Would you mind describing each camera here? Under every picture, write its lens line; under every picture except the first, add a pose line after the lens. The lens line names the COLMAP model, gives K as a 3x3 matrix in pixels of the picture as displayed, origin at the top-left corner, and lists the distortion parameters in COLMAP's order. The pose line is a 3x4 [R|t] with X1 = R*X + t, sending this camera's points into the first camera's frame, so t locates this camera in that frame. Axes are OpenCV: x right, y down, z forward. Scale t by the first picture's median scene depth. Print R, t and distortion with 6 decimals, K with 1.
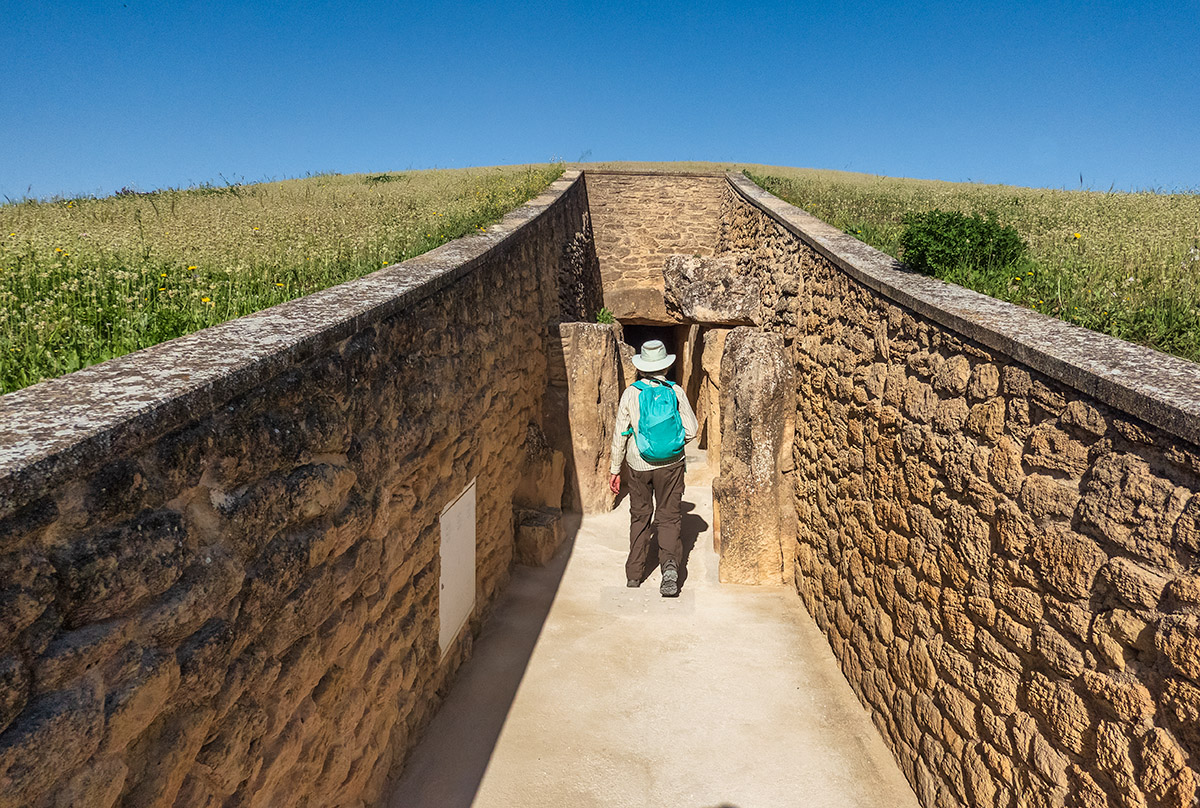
lens RADIAL K [[835.7, 0, 601.2], [0, 835.7, 402.9], [0, 0, 1]] dist [-0.000622, 0.000007]
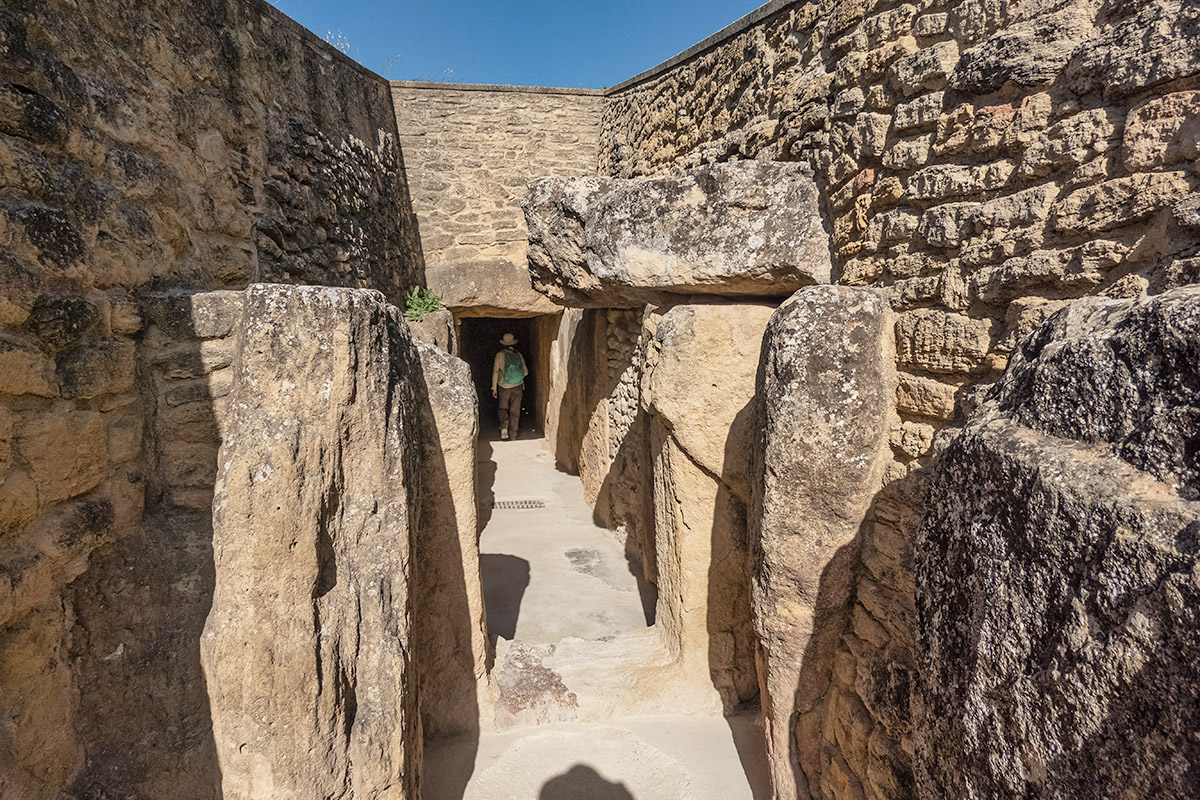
lens RADIAL K [[822.9, 0, 599.3], [0, 822.9, 398.8], [0, 0, 1]] dist [-0.030171, -0.000460]
pose [[0.983406, -0.038436, 0.177302, 0.024740], [0.038779, 0.999247, 0.001533, -0.036607], [-0.177227, 0.005368, 0.984155, 0.484198]]
